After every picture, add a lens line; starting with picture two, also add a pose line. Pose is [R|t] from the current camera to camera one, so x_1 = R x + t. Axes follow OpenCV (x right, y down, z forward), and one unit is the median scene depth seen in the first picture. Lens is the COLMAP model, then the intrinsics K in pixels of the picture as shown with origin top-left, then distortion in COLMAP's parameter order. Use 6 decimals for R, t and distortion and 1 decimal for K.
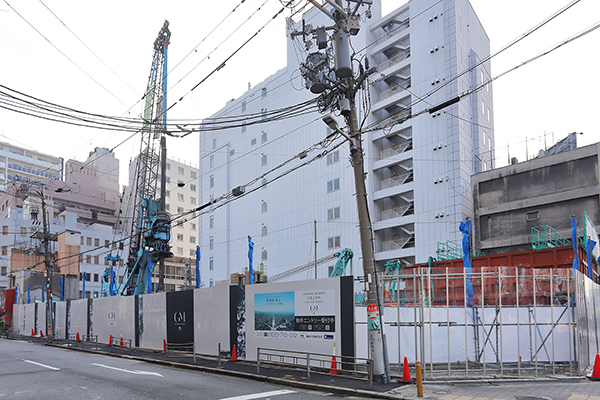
lens RADIAL K [[358.5, 0, 300.5], [0, 358.5, 306.4], [0, 0, 1]] dist [-0.002638, -0.001337]
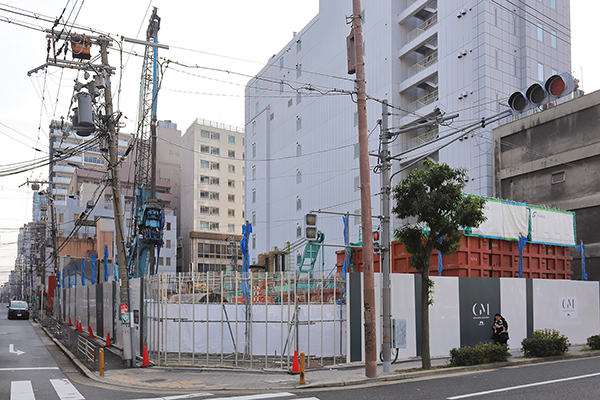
lens RADIAL K [[443.3, 0, 298.3], [0, 443.3, 292.4], [0, 0, 1]] dist [-0.000362, -0.002032]
pose [[0.958483, 0.000302, -0.285151, 0.367809], [0.004586, 0.999854, 0.016474, -0.019673], [0.285114, -0.017097, 0.958341, -0.089822]]
